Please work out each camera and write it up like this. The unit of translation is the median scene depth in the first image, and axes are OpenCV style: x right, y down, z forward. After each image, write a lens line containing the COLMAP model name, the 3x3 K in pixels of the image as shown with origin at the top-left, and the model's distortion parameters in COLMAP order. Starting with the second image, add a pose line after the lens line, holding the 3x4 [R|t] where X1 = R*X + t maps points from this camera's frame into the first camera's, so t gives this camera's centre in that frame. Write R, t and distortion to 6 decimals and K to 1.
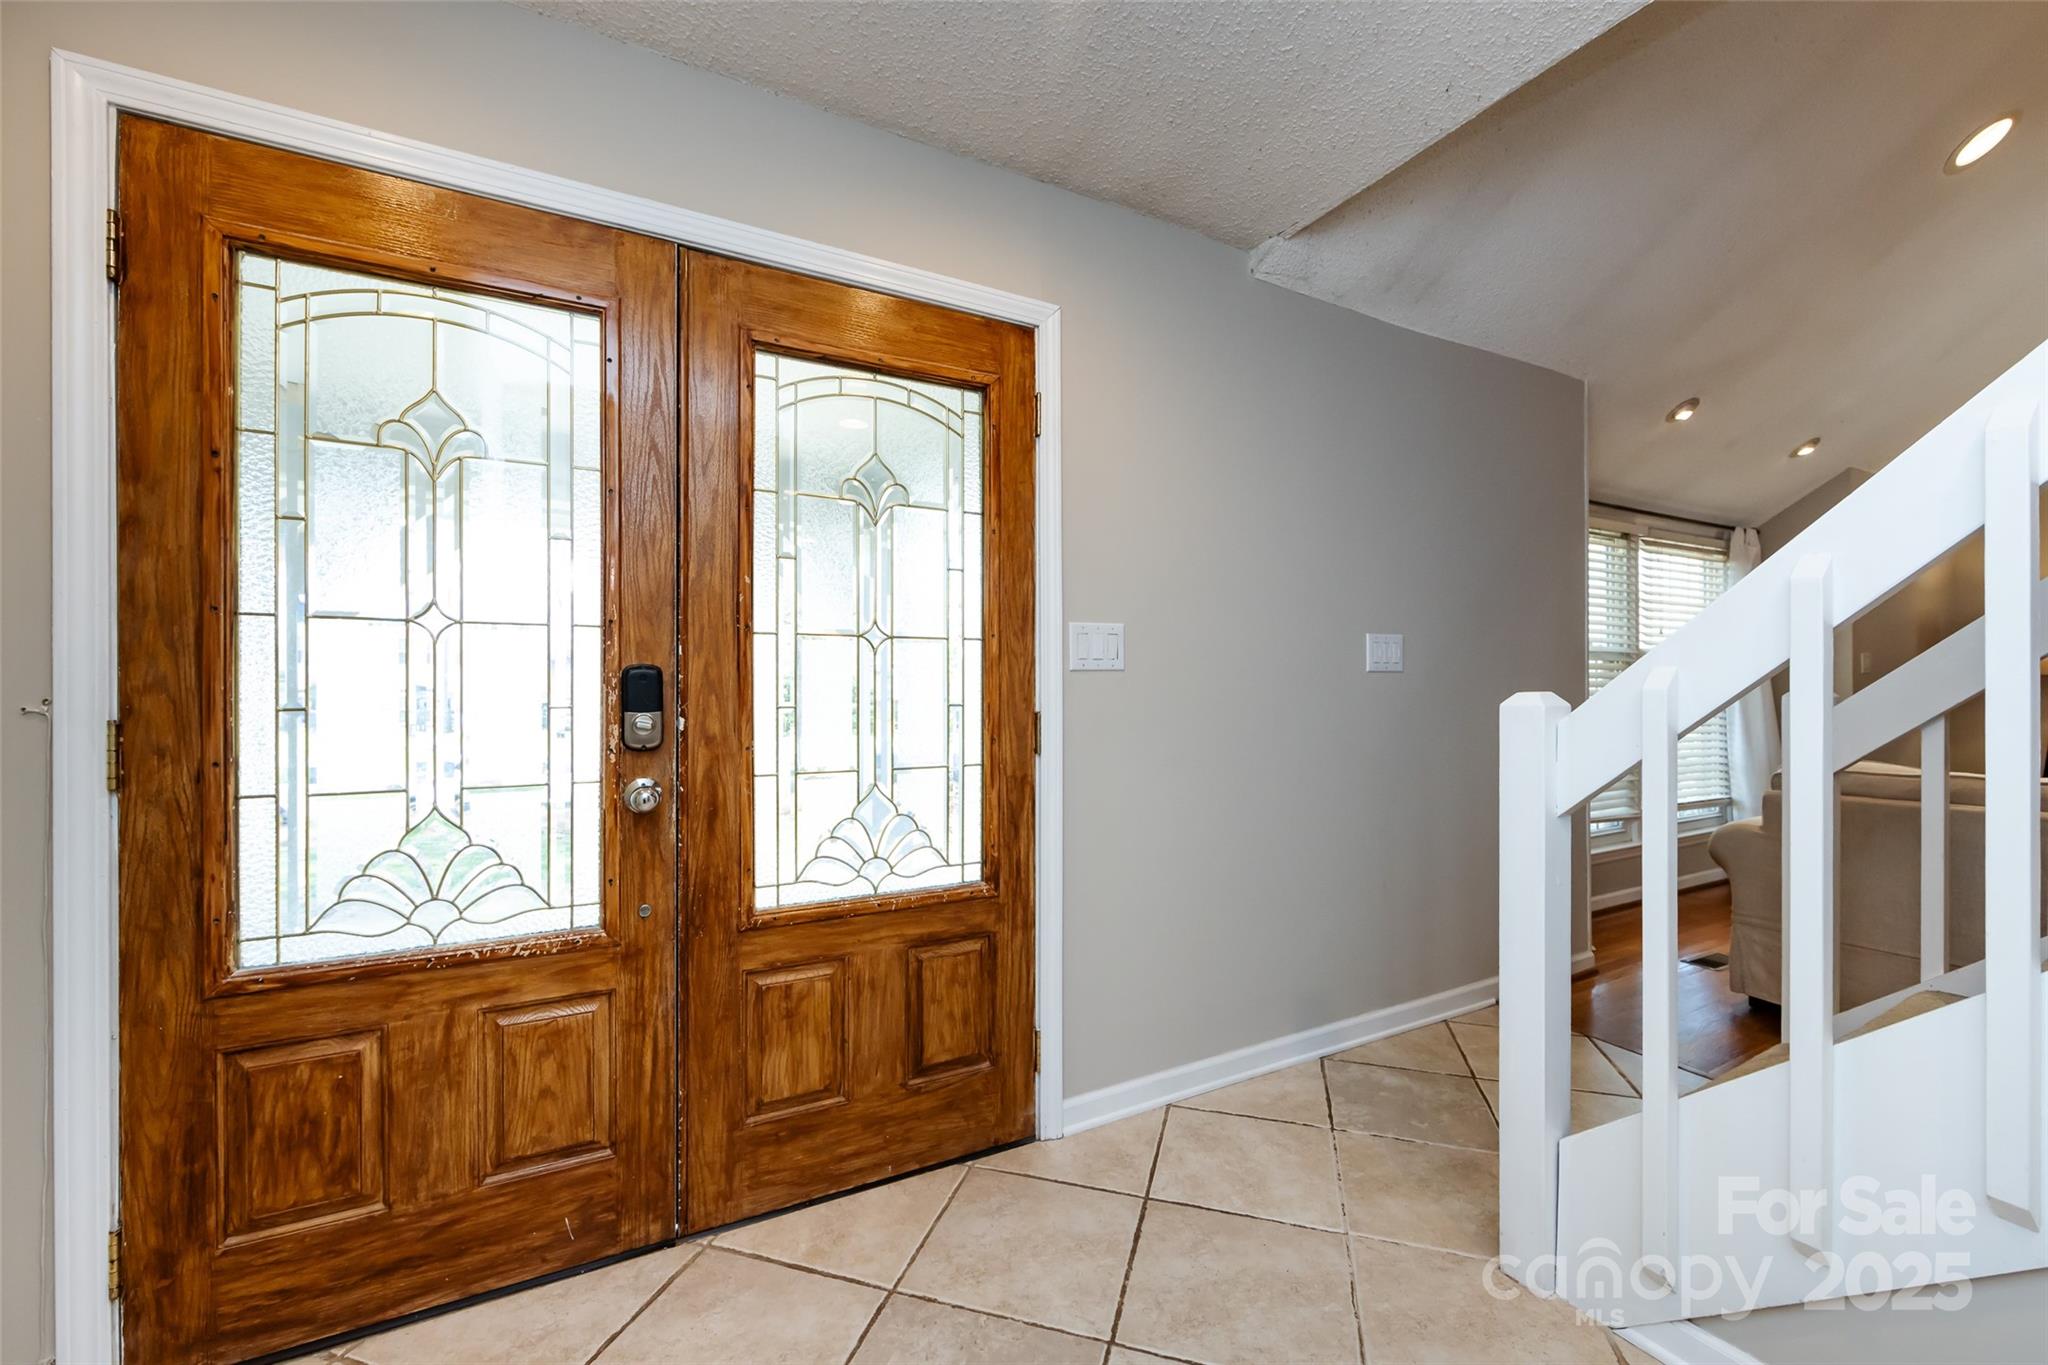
lens RADIAL K [[804.9, 0, 1024.8], [0, 804.9, 684.4], [0, 0, 1]] dist [-0.003844, -0.000380]
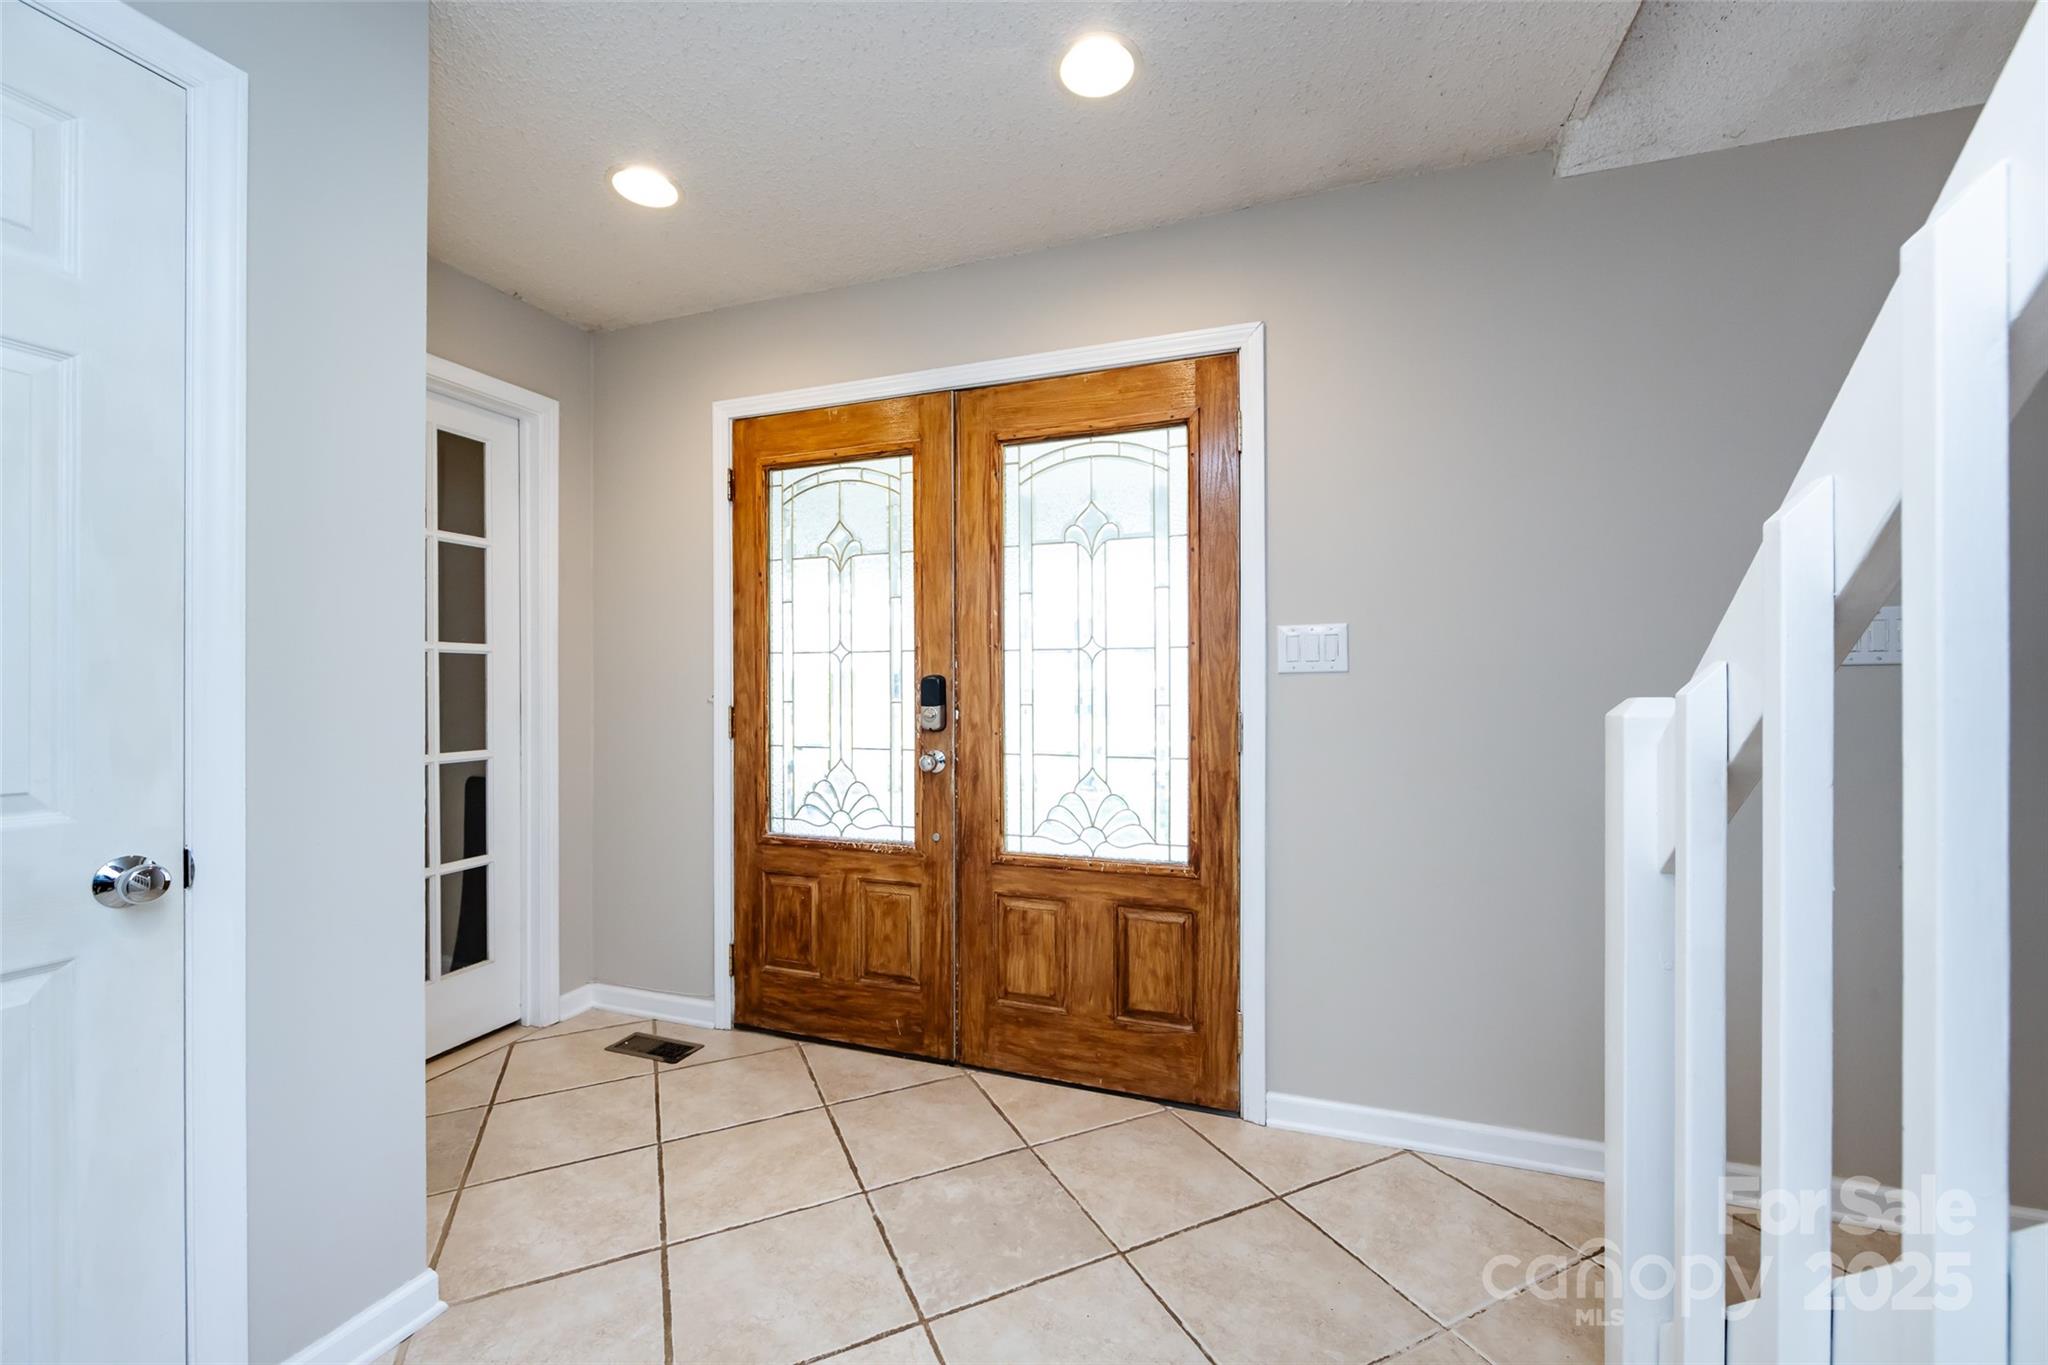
lens RADIAL K [[804.9, 0, 1026.4], [0, 804.9, 687.4], [0, 0, 1]] dist [-0.003844, -0.000380]
pose [[0.675493, -0.002895, -0.737361, 0.741954], [0.003768, 0.999993, -0.000474, 0.000072], [0.737357, -0.002458, 0.675499, 0.096053]]
